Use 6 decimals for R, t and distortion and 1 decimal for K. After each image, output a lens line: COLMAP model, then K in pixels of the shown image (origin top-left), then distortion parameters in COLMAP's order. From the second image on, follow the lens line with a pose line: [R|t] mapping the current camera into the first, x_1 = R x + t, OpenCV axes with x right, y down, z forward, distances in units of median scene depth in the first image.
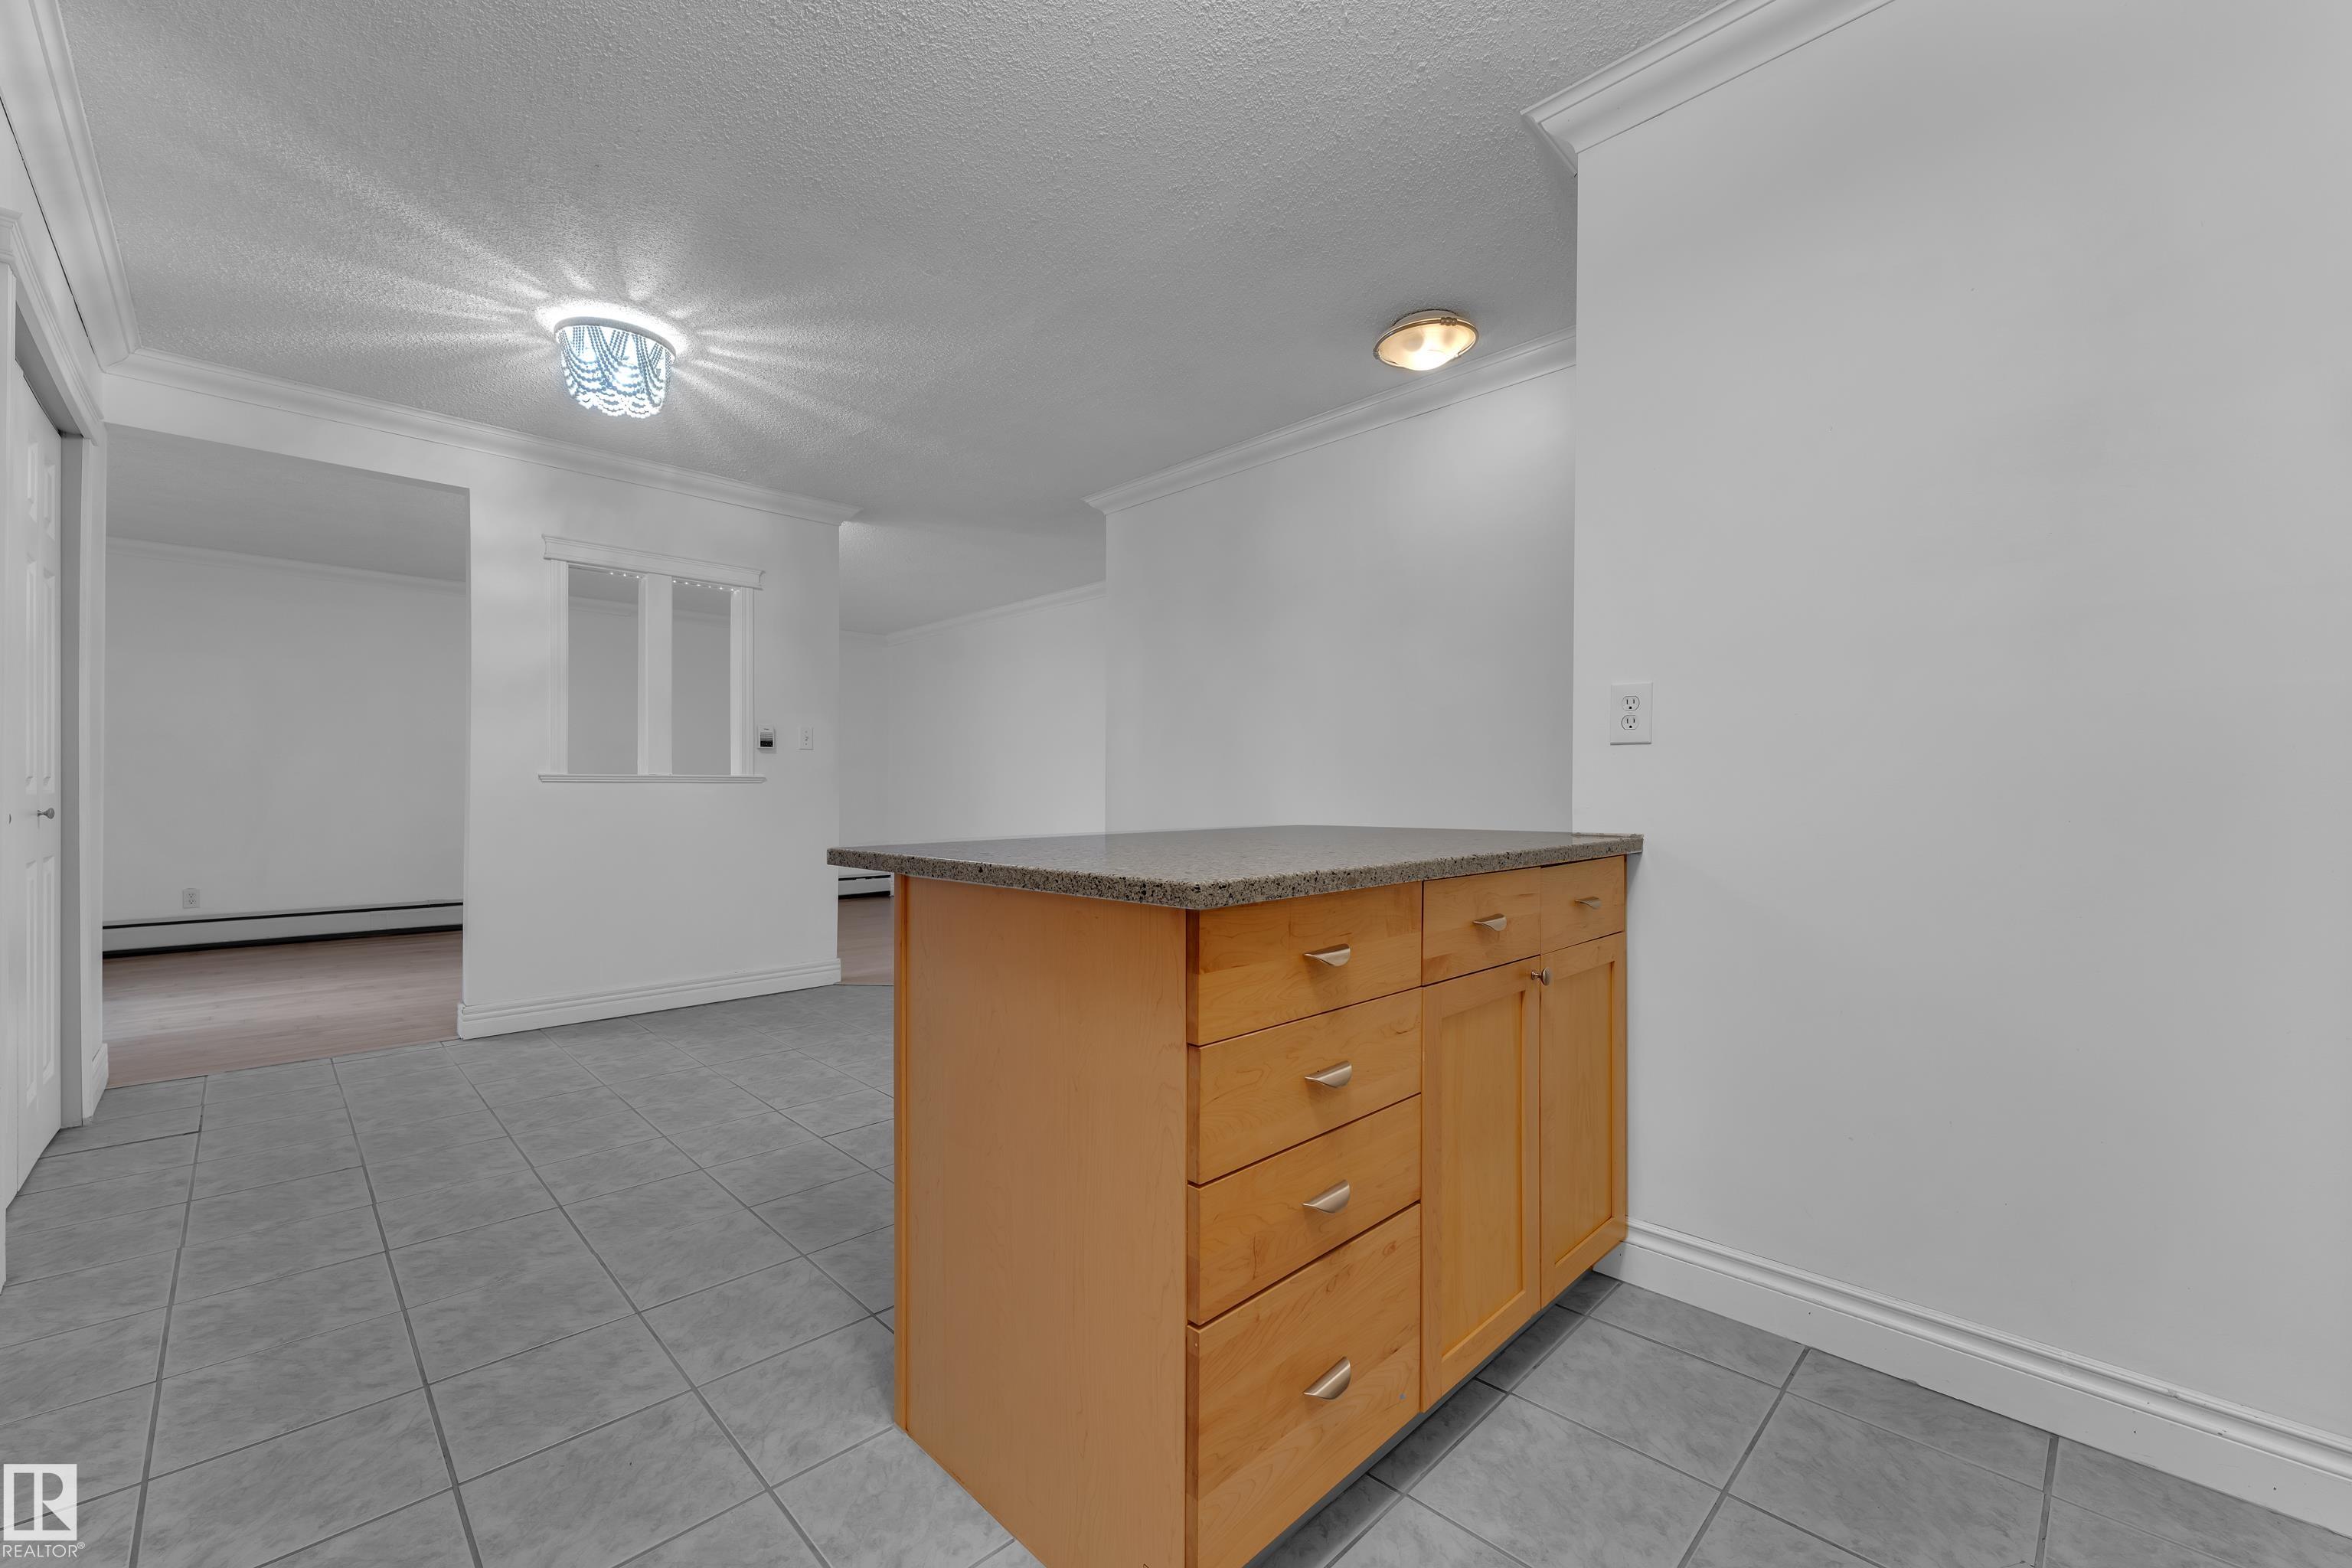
lens RADIAL K [[947.2, 0, 1174.7], [0, 947.2, 795.7], [0, 0, 1]] dist [0.001436, -0.000315]
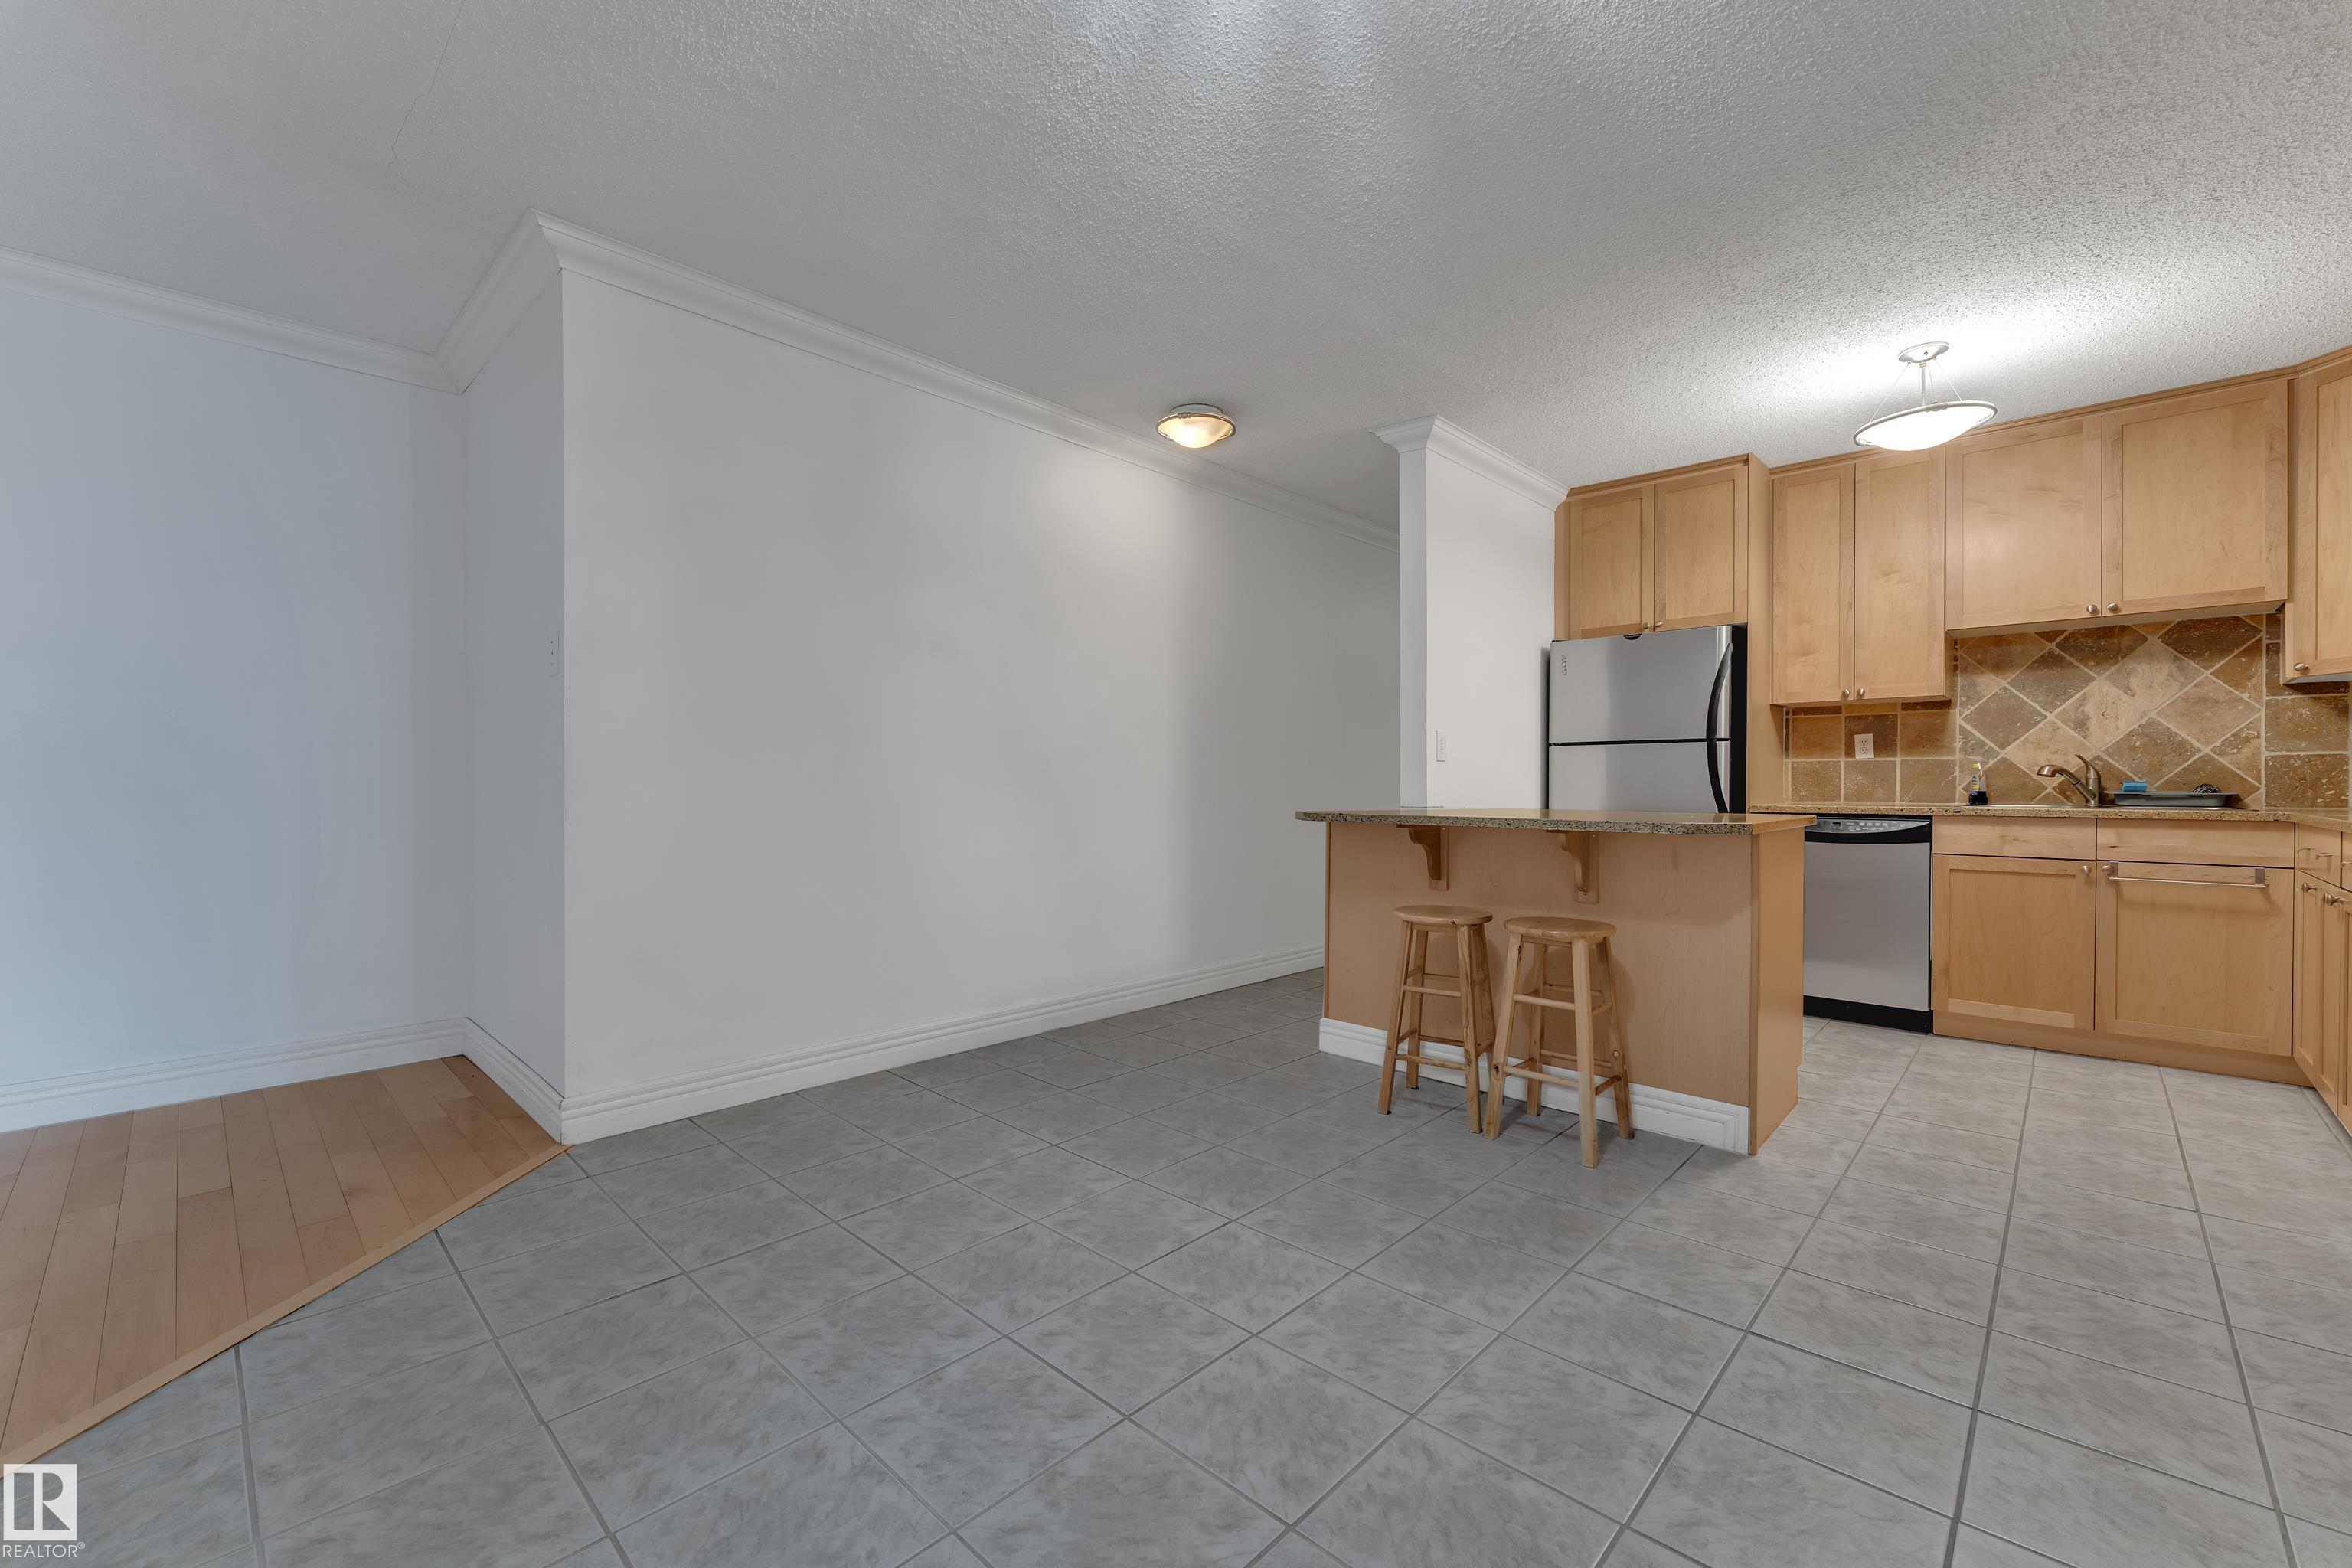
lens RADIAL K [[947.2, 0, 1174.7], [0, 947.2, 795.7], [0, 0, 1]] dist [0.001436, -0.000315]
pose [[-0.033257, -0.016414, 0.999312, -1.488369], [0.001912, 0.999862, 0.016487, -0.014202], [-0.999445, 0.002459, -0.033221, 1.594599]]
